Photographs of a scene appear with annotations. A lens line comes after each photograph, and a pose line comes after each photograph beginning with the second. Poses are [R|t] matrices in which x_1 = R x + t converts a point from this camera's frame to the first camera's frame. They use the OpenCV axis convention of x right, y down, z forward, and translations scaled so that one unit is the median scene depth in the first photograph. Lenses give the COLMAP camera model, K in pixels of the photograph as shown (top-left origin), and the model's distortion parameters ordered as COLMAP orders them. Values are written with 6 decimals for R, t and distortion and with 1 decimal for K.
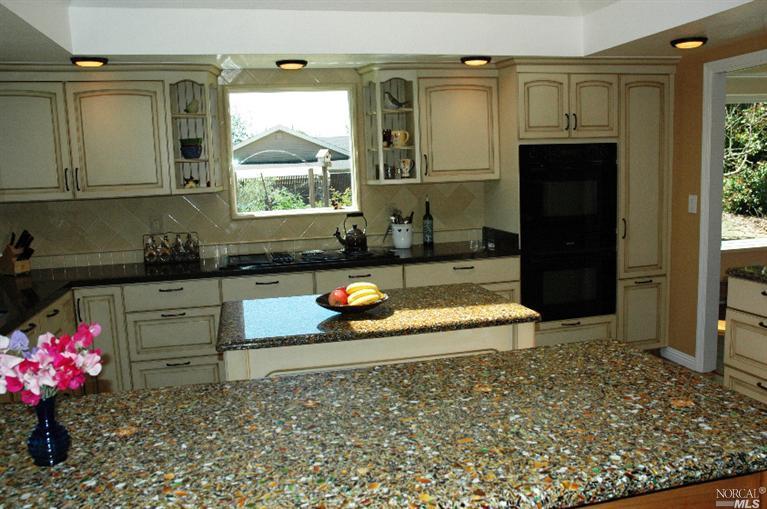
lens RADIAL K [[633.9, 0, 383.5], [0, 633.9, 254.5], [0, 0, 1]] dist [-0.159891, 0.176902]
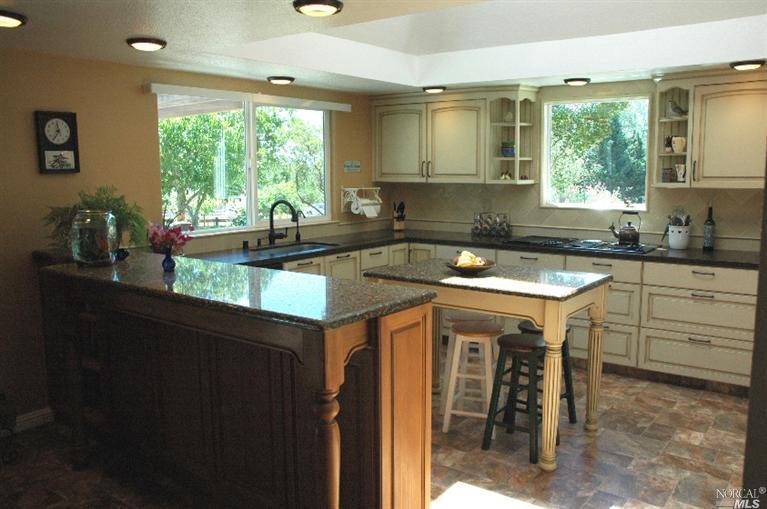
lens RADIAL K [[633.9, 0, 383.5], [0, 633.9, 254.5], [0, 0, 1]] dist [-0.159891, 0.176902]
pose [[0.637204, 0.135849, -0.758628, 0.541744], [-0.124530, 0.989556, 0.072603, -0.016059], [0.760568, 0.048209, 0.647466, -0.034690]]
